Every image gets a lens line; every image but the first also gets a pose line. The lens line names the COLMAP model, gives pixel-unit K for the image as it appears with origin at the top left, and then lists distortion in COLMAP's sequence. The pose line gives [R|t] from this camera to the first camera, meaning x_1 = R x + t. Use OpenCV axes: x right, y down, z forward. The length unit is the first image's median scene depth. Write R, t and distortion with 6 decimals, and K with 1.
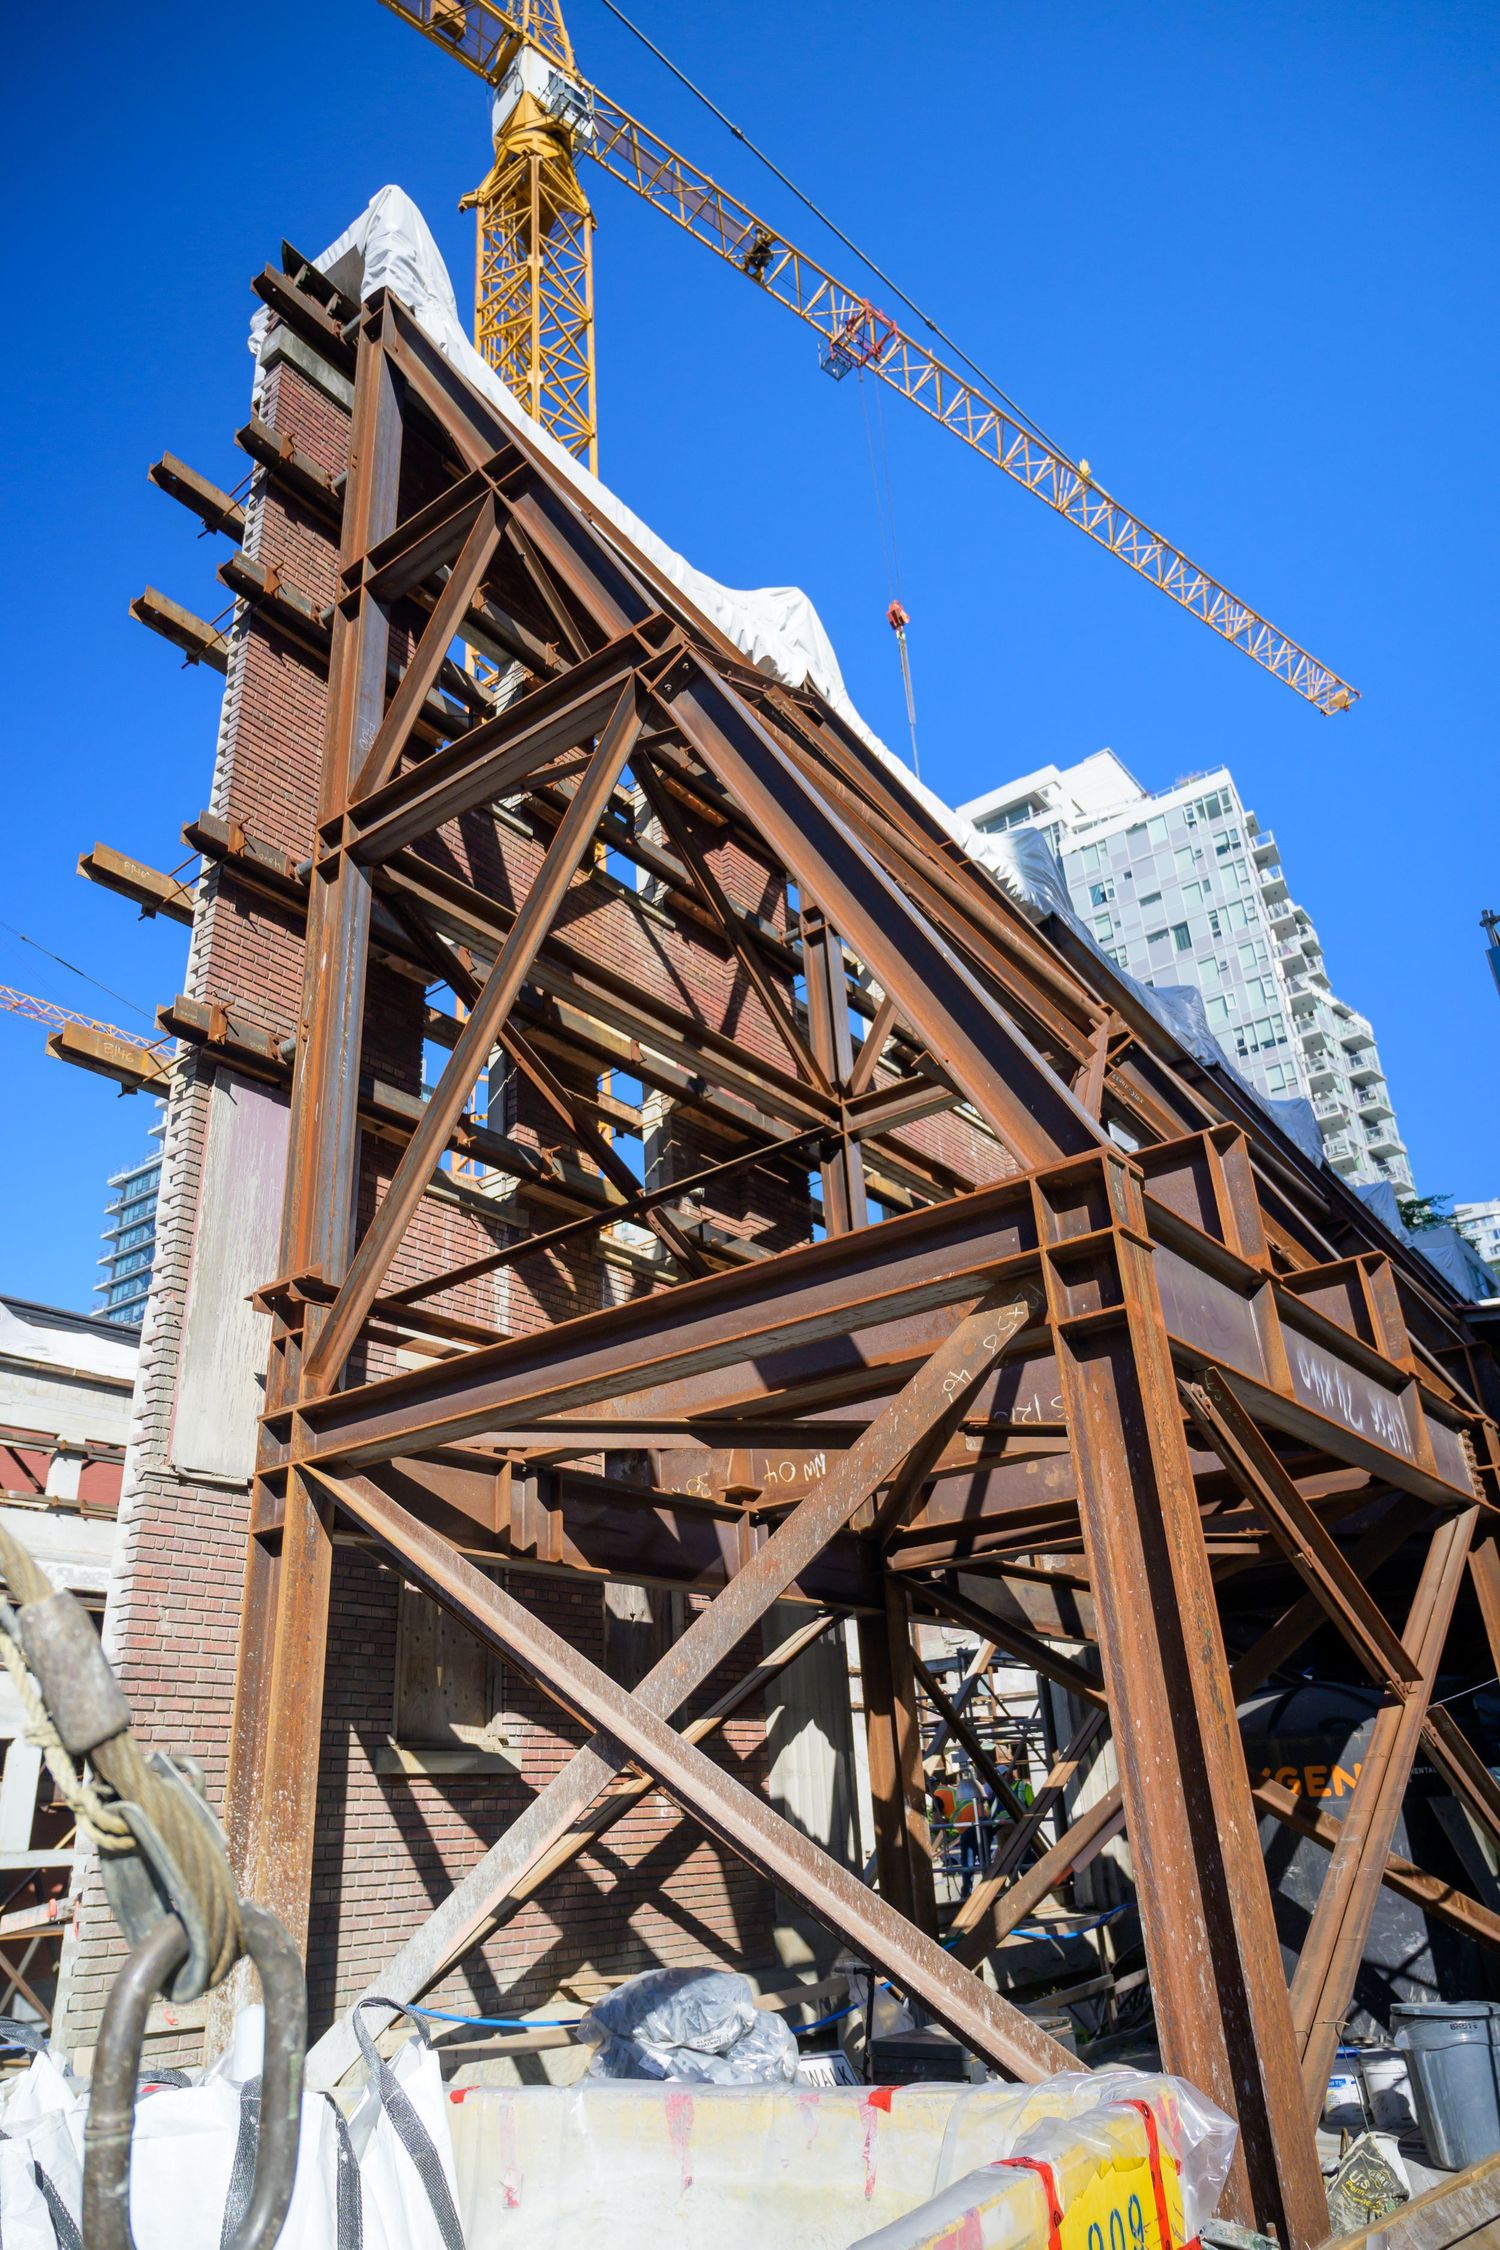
lens RADIAL K [[1526.9, 0, 753.3], [0, 1526.9, 1110.1], [0, 0, 1]] dist [-0.010711, 0.000589]
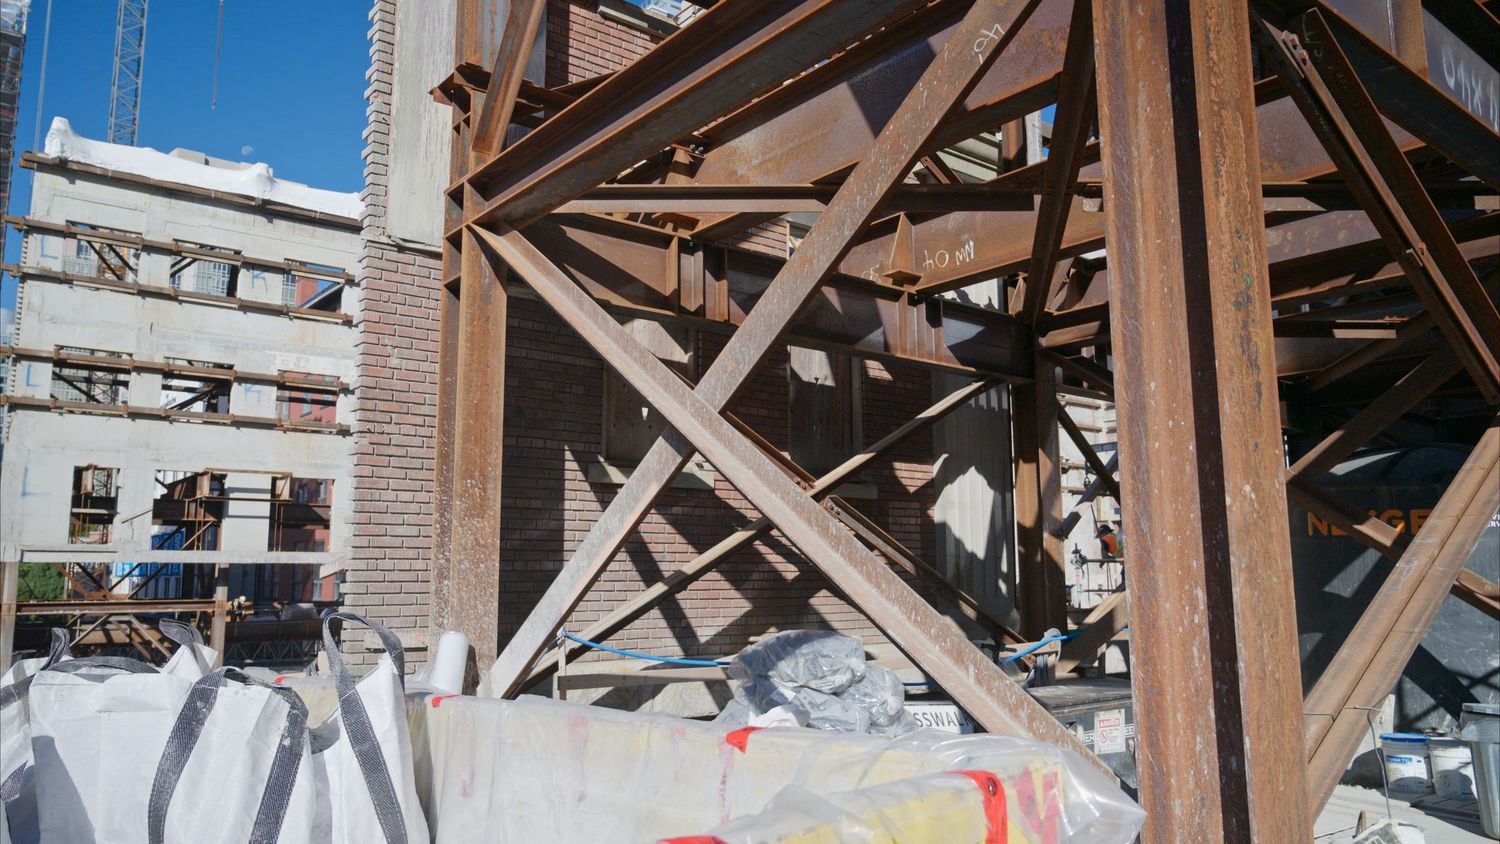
lens RADIAL K [[1080.0, 0, 739.7], [0, 1080.0, 437.1], [0, 0, 1]] dist [-0.006097, 0.004595]
pose [[0.967607, 0.017085, -0.251882, 0.109982], [0.063493, 0.949172, 0.308289, 0.137957], [0.244346, -0.314295, 0.917340, 0.226858]]
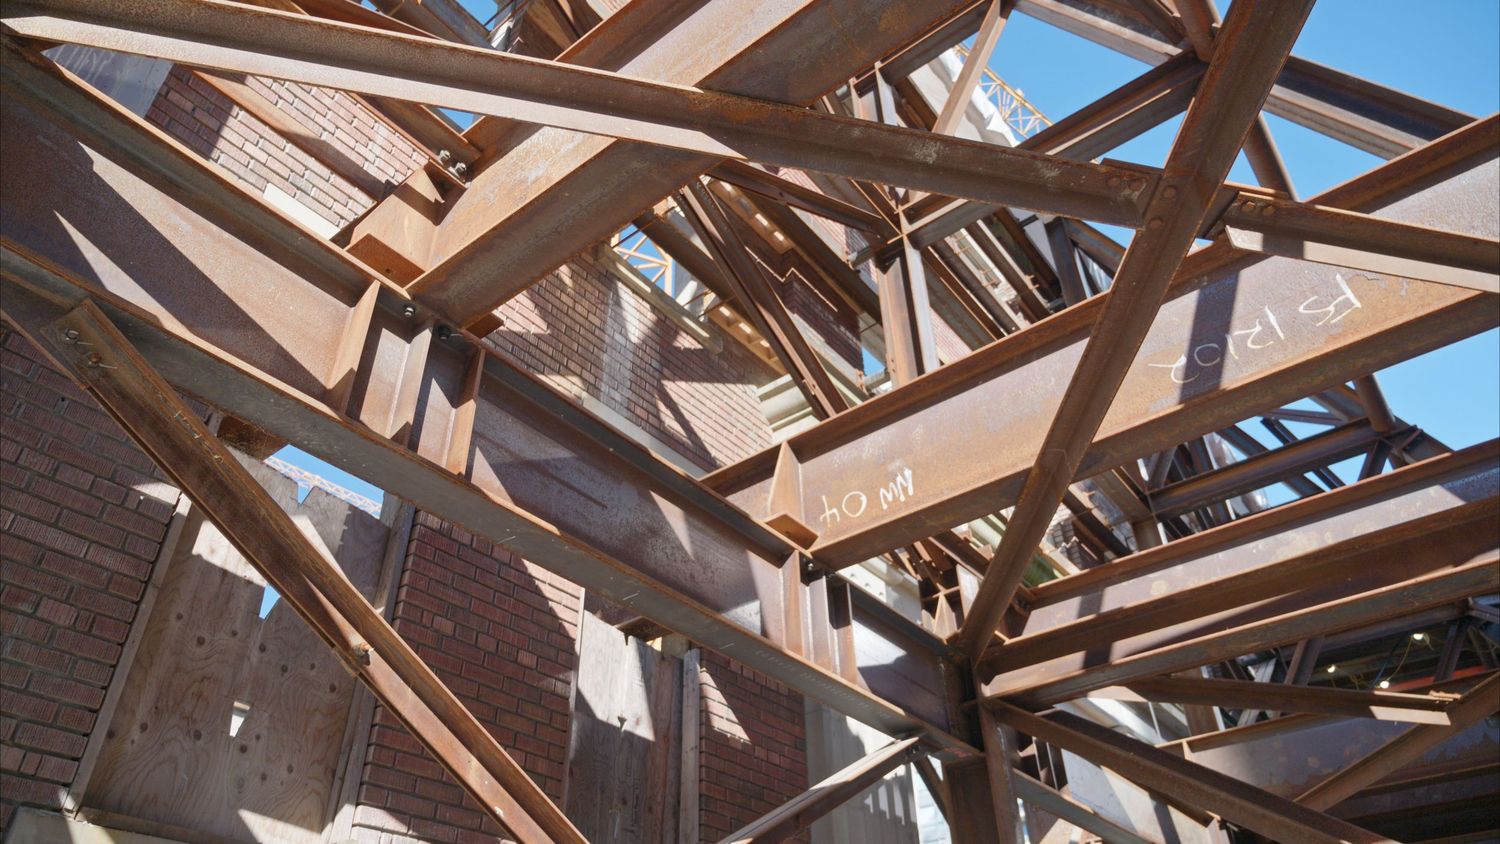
lens RADIAL K [[1000.9, 0, 754.8], [0, 1000.9, 428.0], [0, 0, 1]] dist [-0.004809, 0.000489]
pose [[0.999466, 0.018280, -0.027100, -0.014620], [-0.022924, 0.982958, -0.182396, 0.382441], [0.023304, 0.182920, 0.982852, 0.733784]]
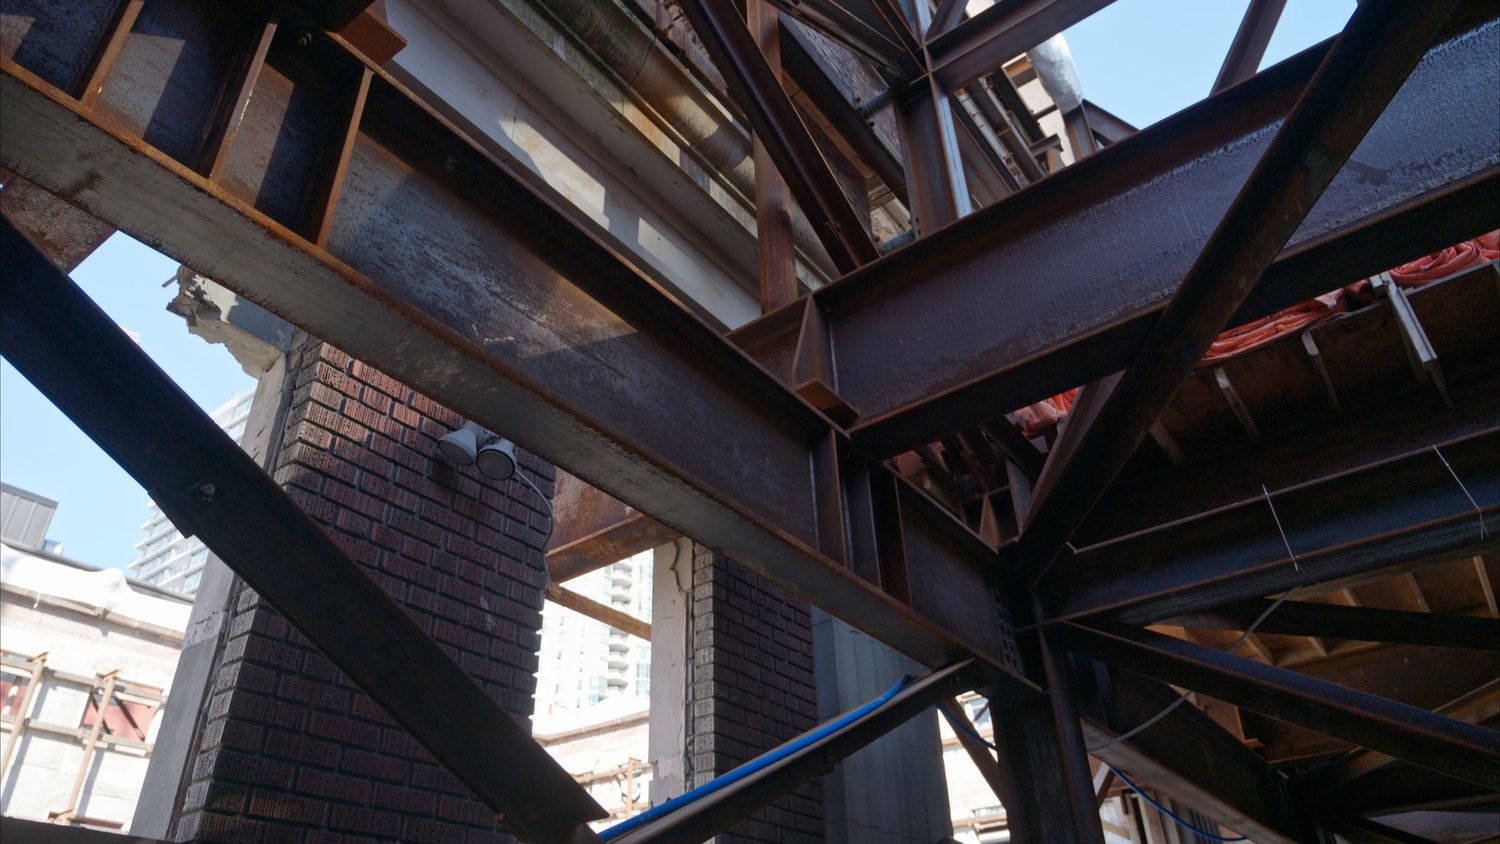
lens RADIAL K [[1000.9, 0, 754.8], [0, 1000.9, 428.0], [0, 0, 1]] dist [-0.004809, 0.000489]
pose [[0.999811, 0.018238, 0.006772, -0.041496], [-0.017406, 0.994070, -0.107344, 0.392165], [-0.008689, 0.107206, 0.994199, 0.883365]]
